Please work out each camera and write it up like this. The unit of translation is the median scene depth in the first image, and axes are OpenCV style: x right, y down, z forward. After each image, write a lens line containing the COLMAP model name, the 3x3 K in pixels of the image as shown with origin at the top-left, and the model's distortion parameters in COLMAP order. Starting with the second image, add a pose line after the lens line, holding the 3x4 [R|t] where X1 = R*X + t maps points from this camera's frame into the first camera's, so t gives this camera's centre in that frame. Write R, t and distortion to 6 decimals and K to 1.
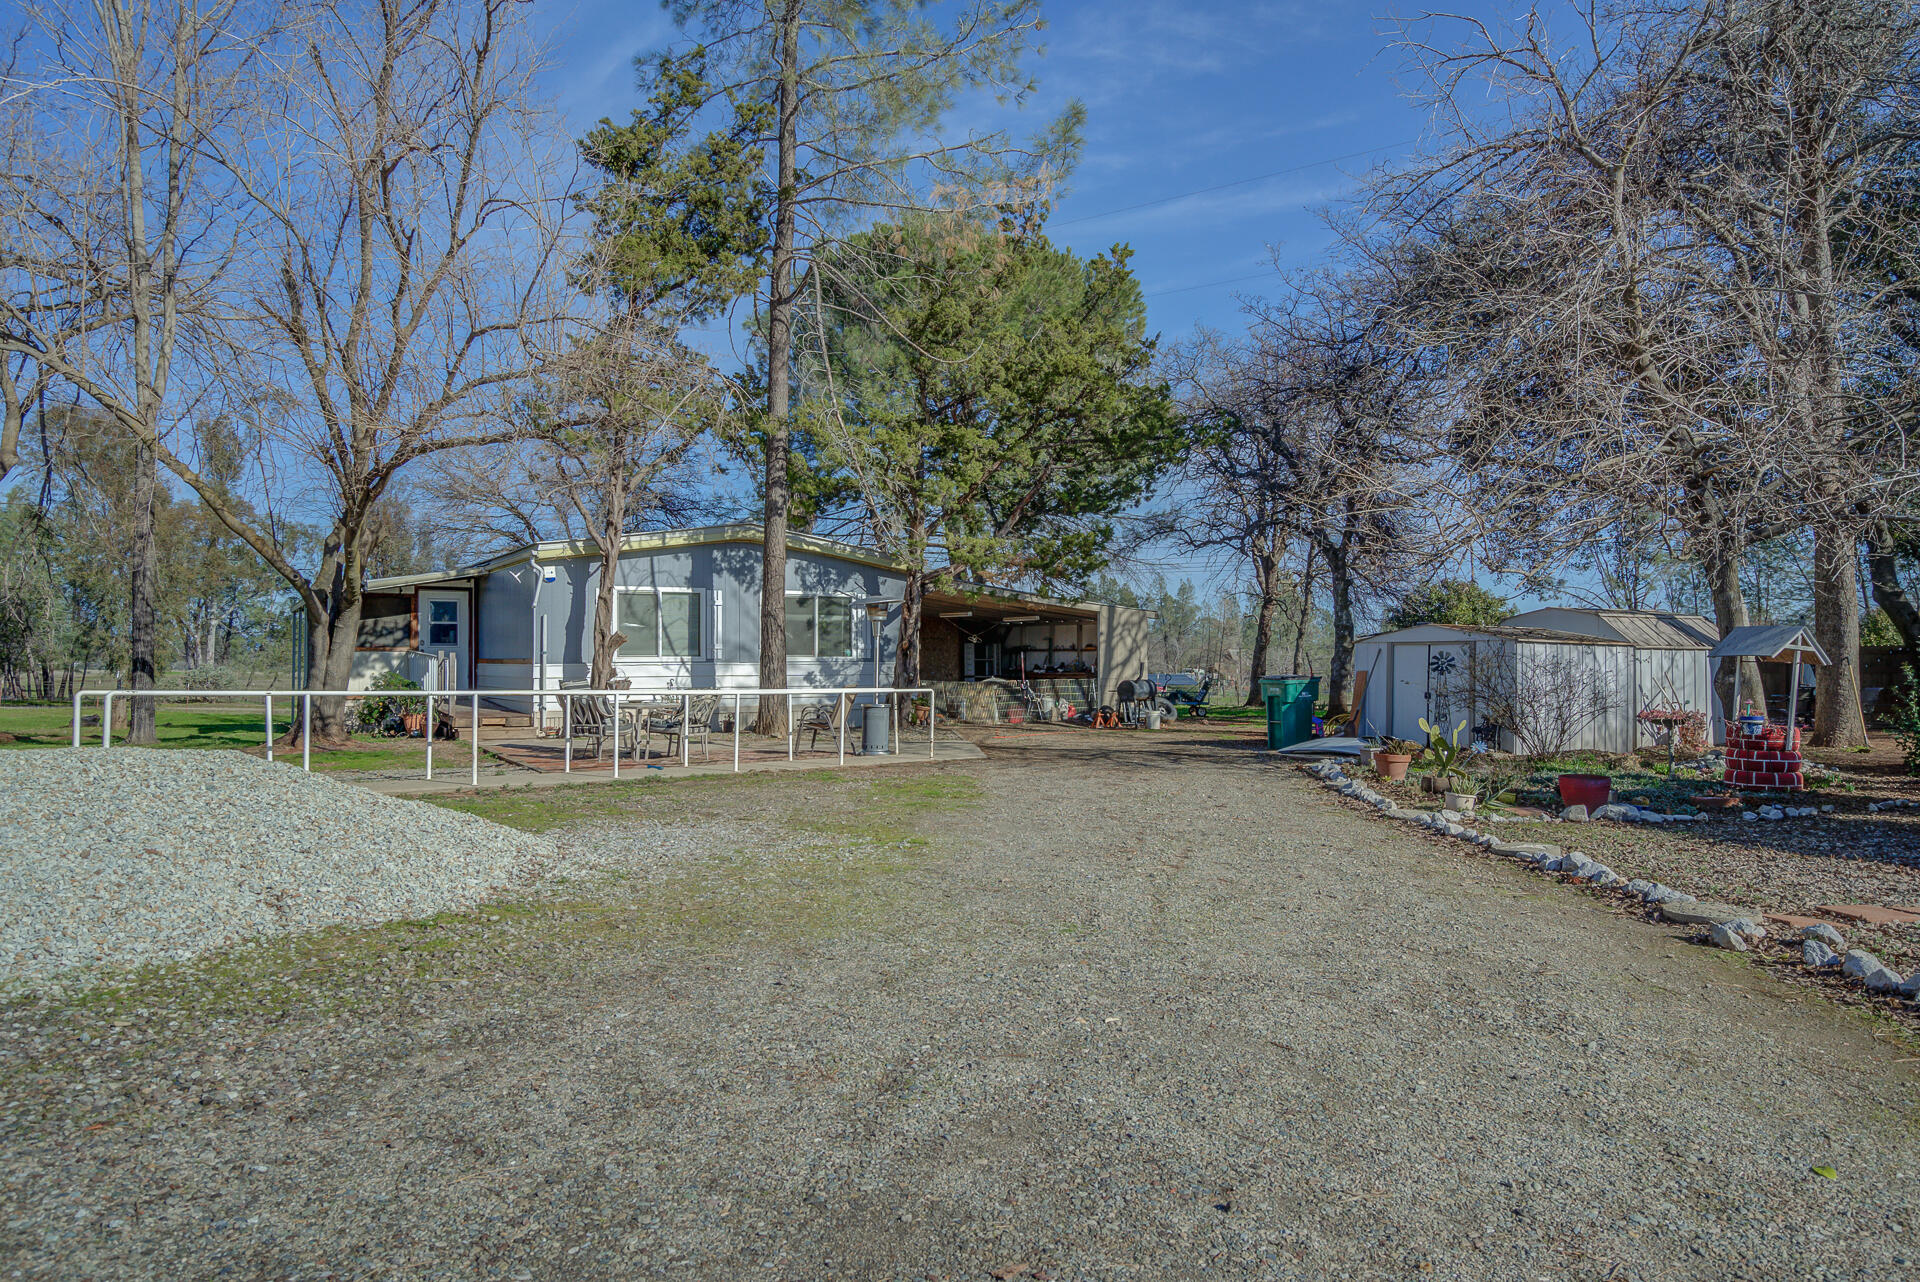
lens RADIAL K [[1264.4, 0, 960.0], [0, 1264.4, 641.0], [0, 0, 1]] dist [-0.003834, 0.000567]
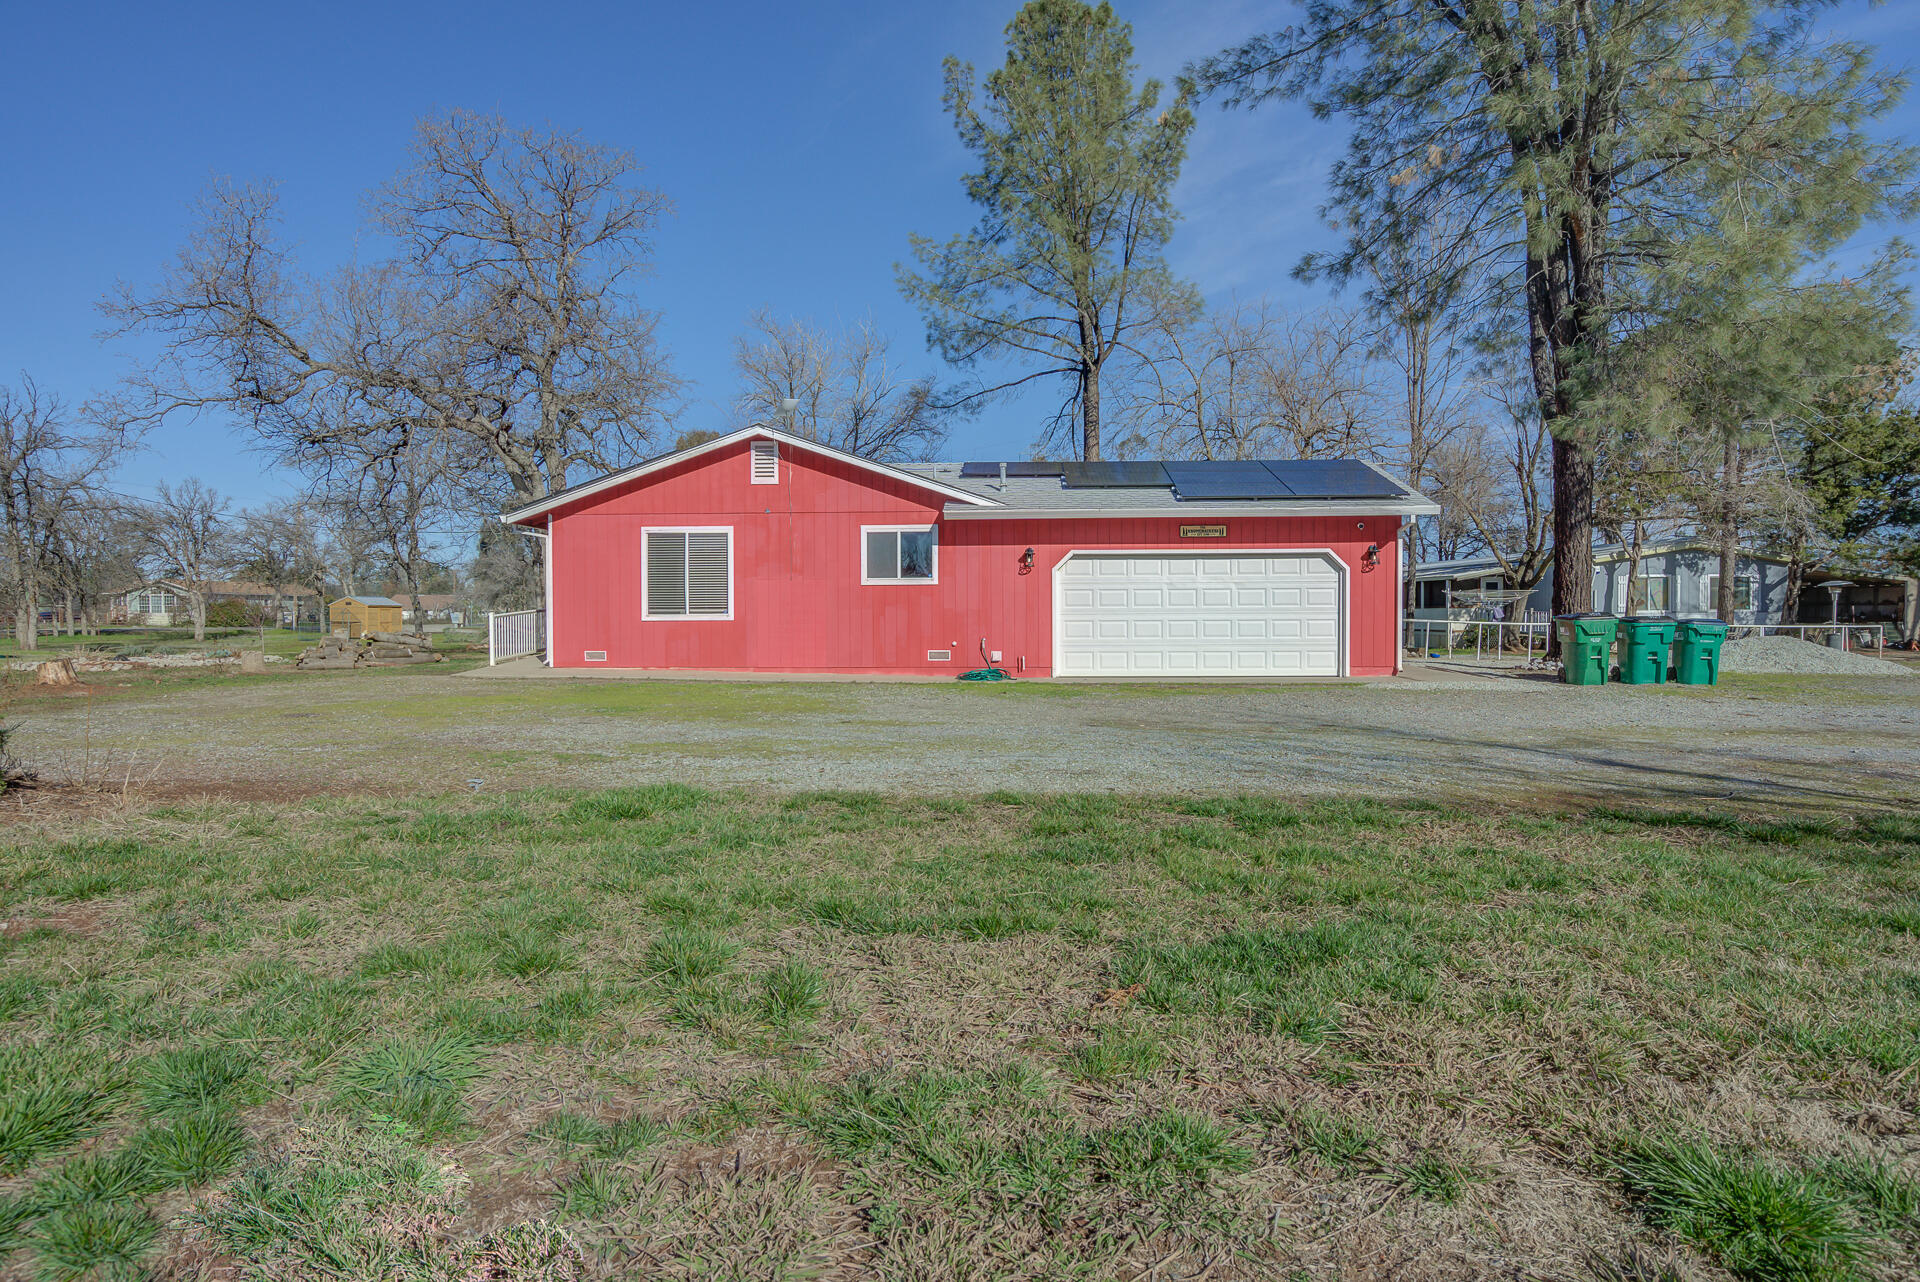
lens RADIAL K [[1120.2, 0, 960.0], [0, 1120.2, 641.0], [0, 0, 1]] dist [-0.013353, -0.000266]
pose [[0.897757, 0.008441, -0.440410, -0.432225], [0.008591, 0.999291, 0.036664, -0.012543], [0.440407, -0.036698, 0.897048, -1.005134]]
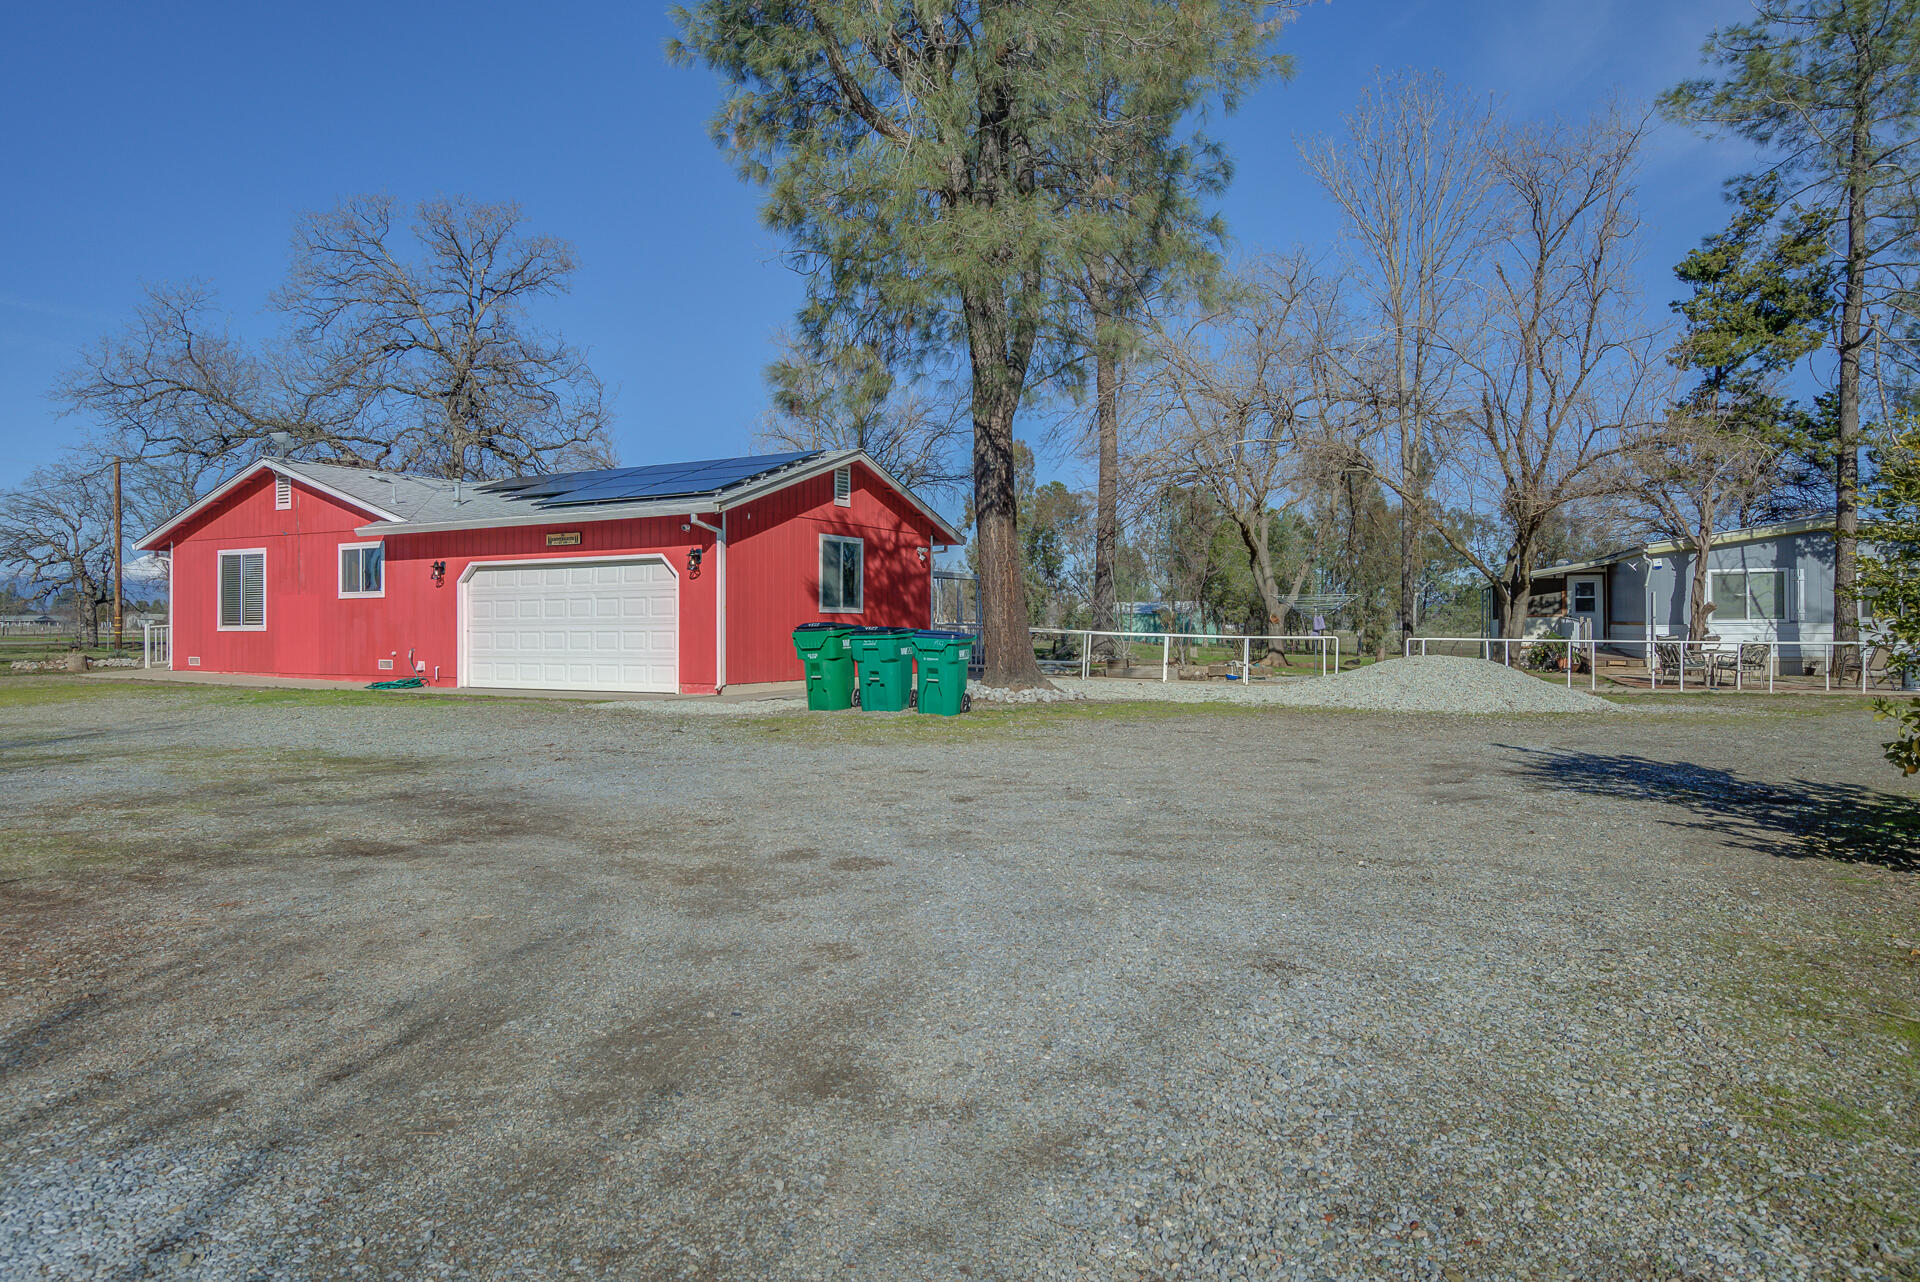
lens RADIAL K [[1188.7, 0, 957.7], [0, 1188.7, 620.4], [0, 0, 1]] dist [-0.001585, 0.001790]
pose [[0.625975, -0.006353, -0.779818, 0.228079], [0.013776, 0.999901, 0.002913, -0.002047], [0.779722, -0.012567, 0.626000, -0.471771]]
